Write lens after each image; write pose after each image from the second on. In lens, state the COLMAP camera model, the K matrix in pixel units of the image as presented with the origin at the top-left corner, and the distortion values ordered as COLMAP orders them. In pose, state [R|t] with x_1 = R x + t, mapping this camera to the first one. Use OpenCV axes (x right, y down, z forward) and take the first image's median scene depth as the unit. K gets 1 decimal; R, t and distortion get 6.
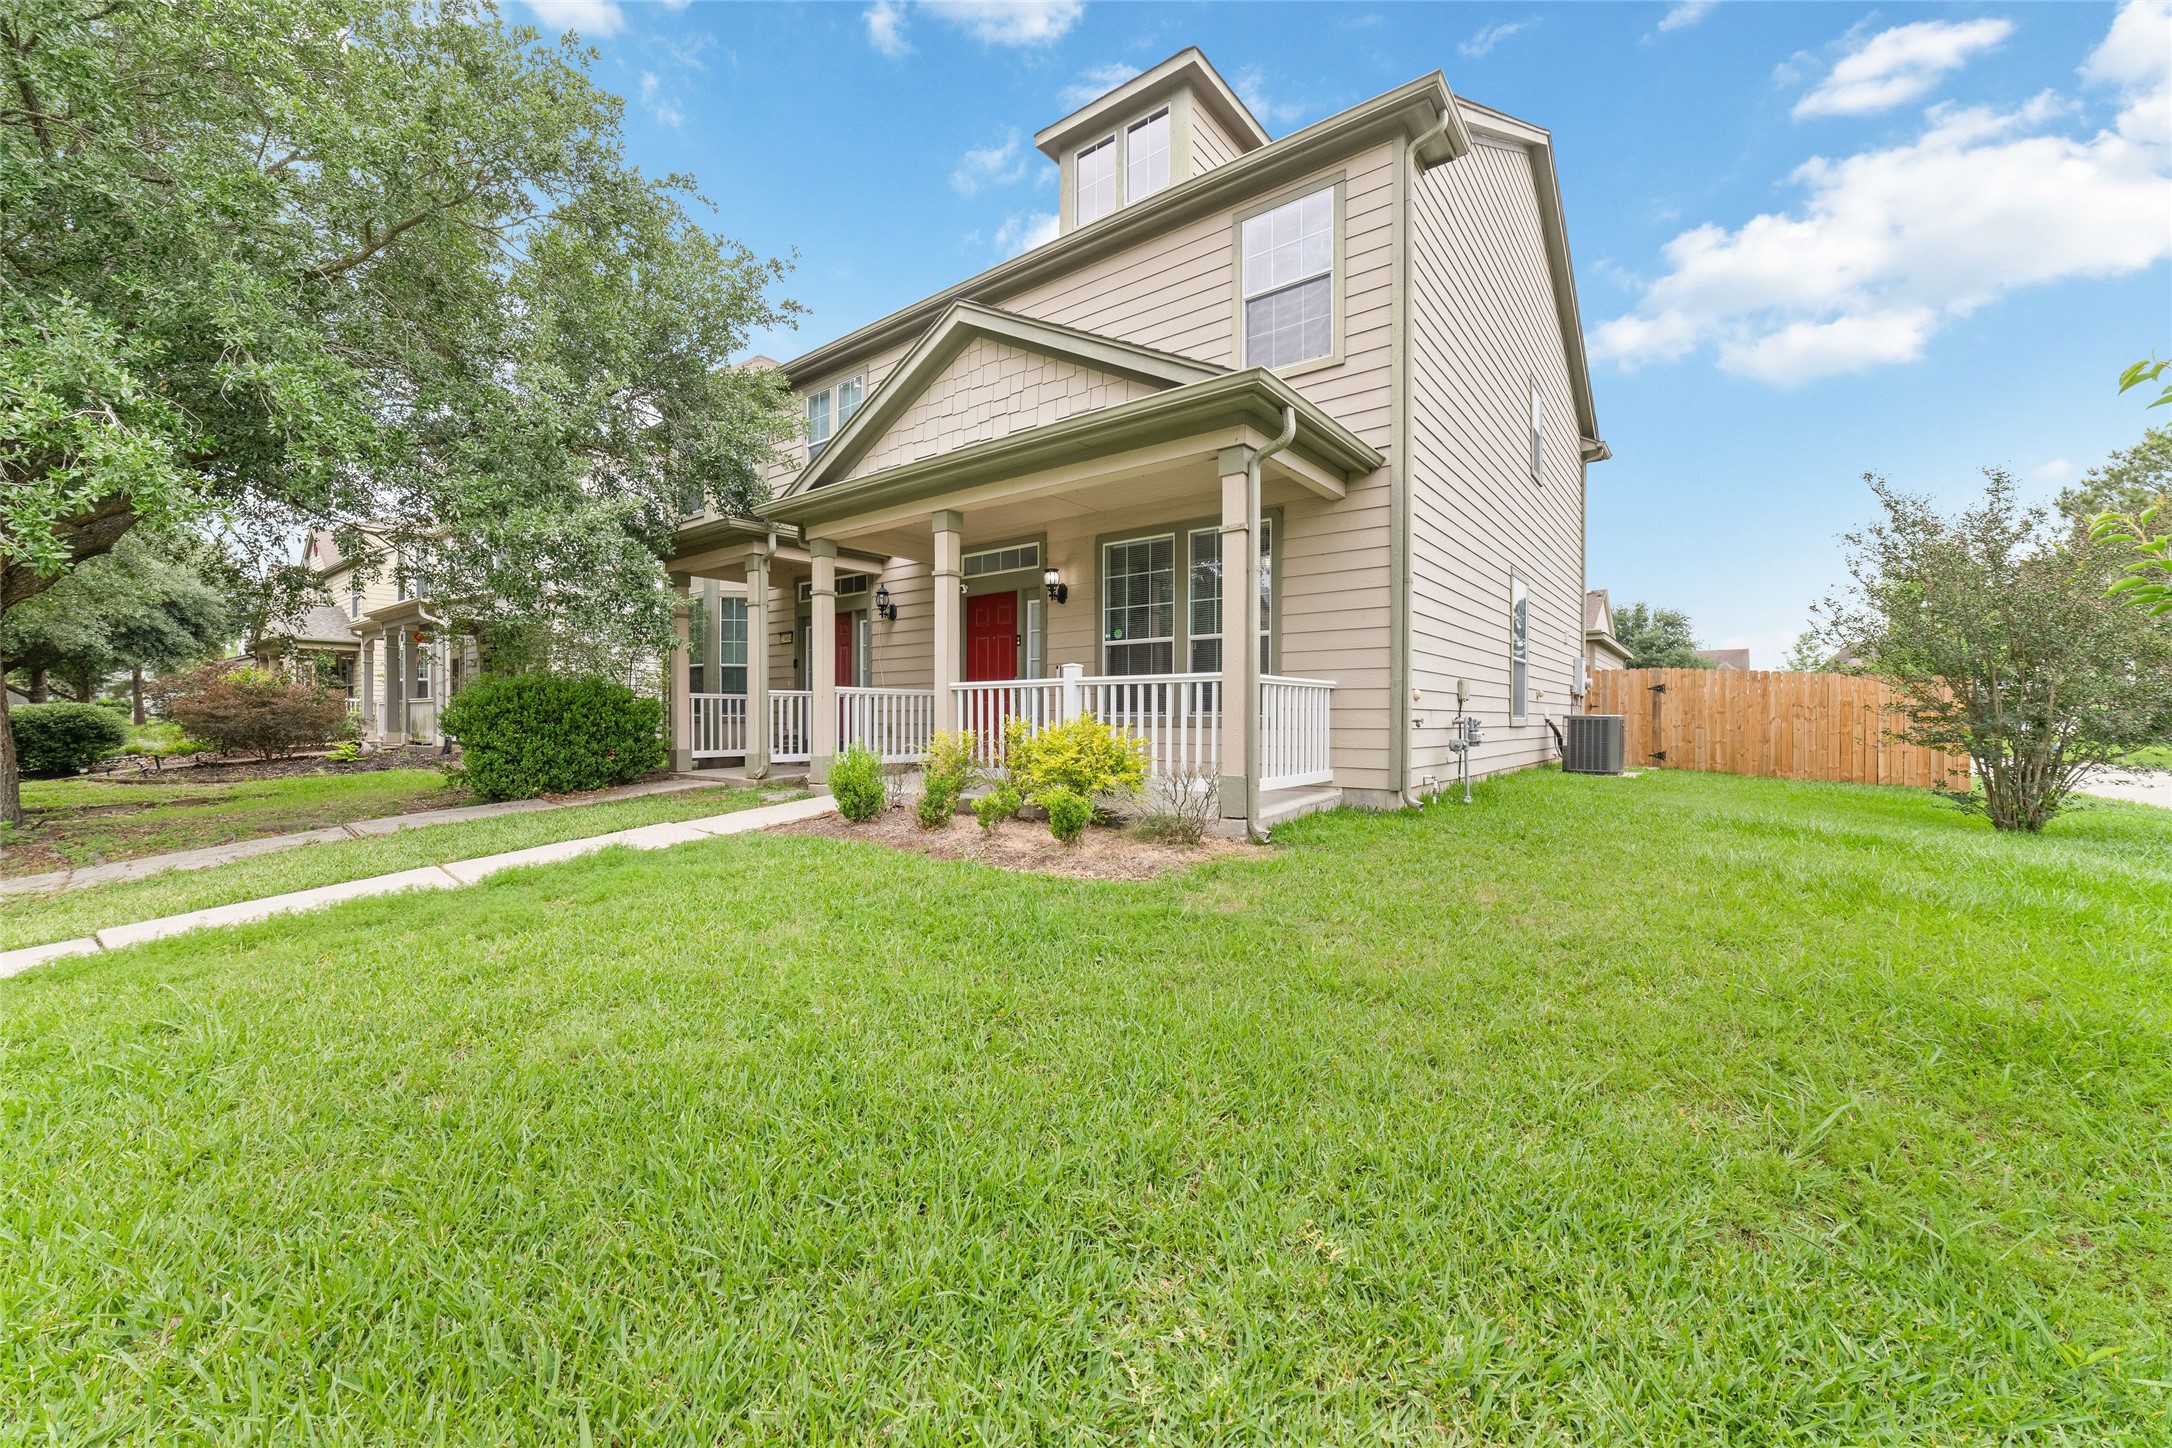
lens RADIAL K [[831.5, 0, 1100.8], [0, 831.5, 714.6], [0, 0, 1]] dist [-0.014156, 0.002302]
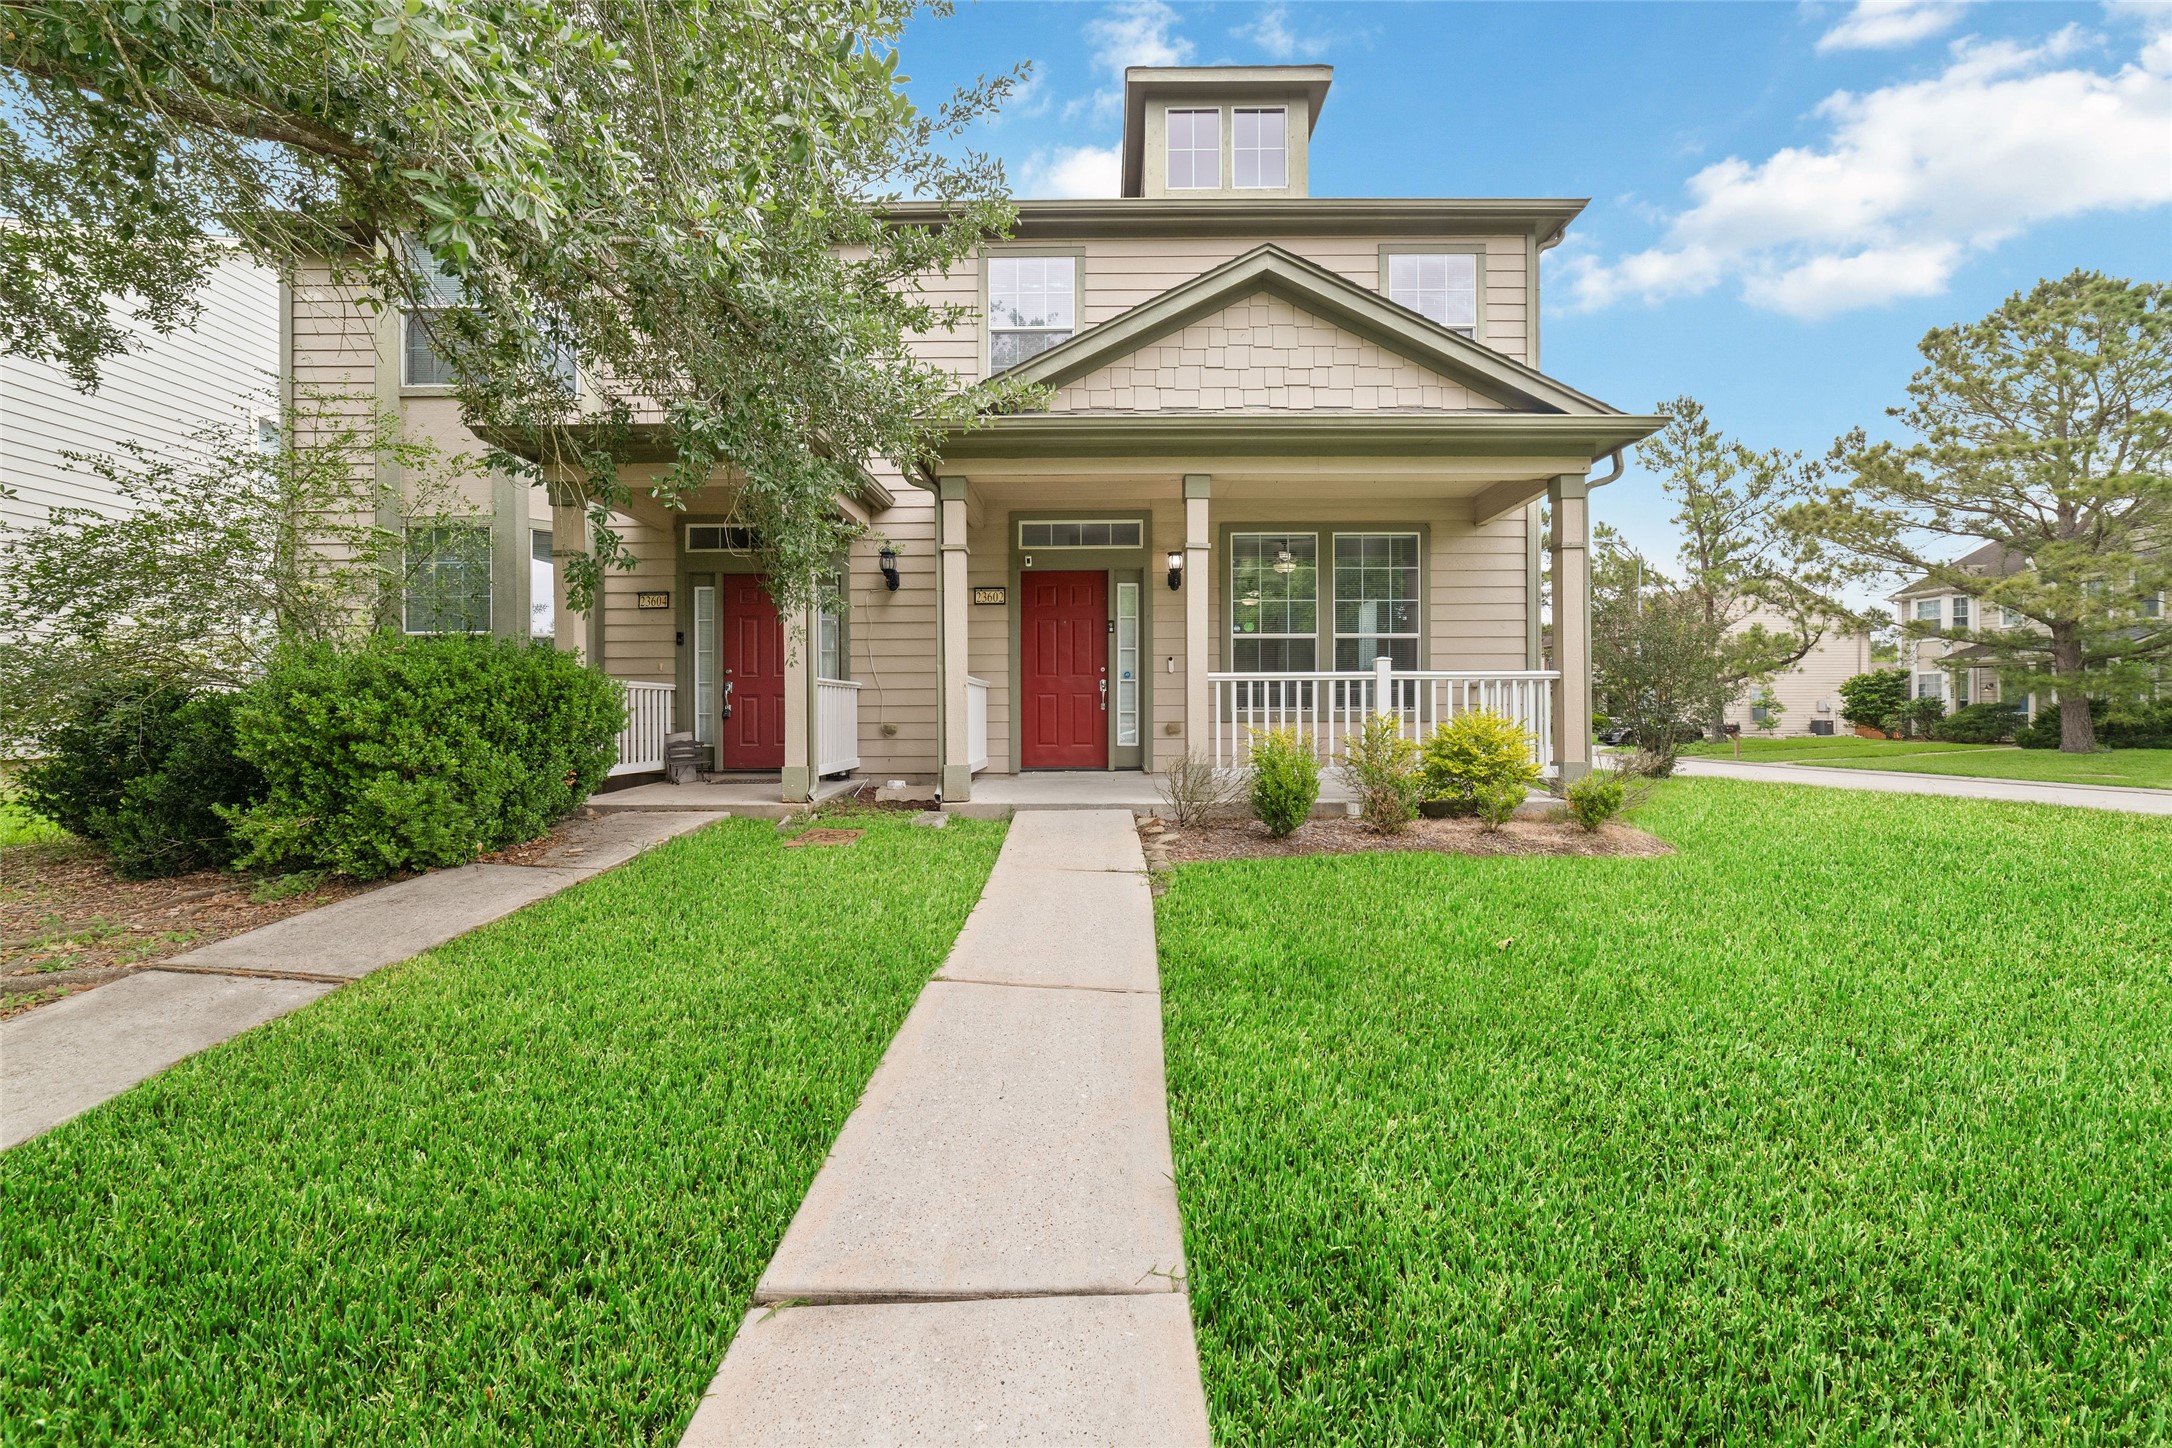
lens RADIAL K [[831.5, 0, 1092.5], [0, 831.5, 728.6], [0, 0, 1]] dist [-0.014156, 0.002302]
pose [[0.798705, -0.010591, 0.601630, -0.746201], [0.000917, 0.999865, 0.016385, 0.005271], [-0.601722, -0.012535, 0.798607, 0.341973]]
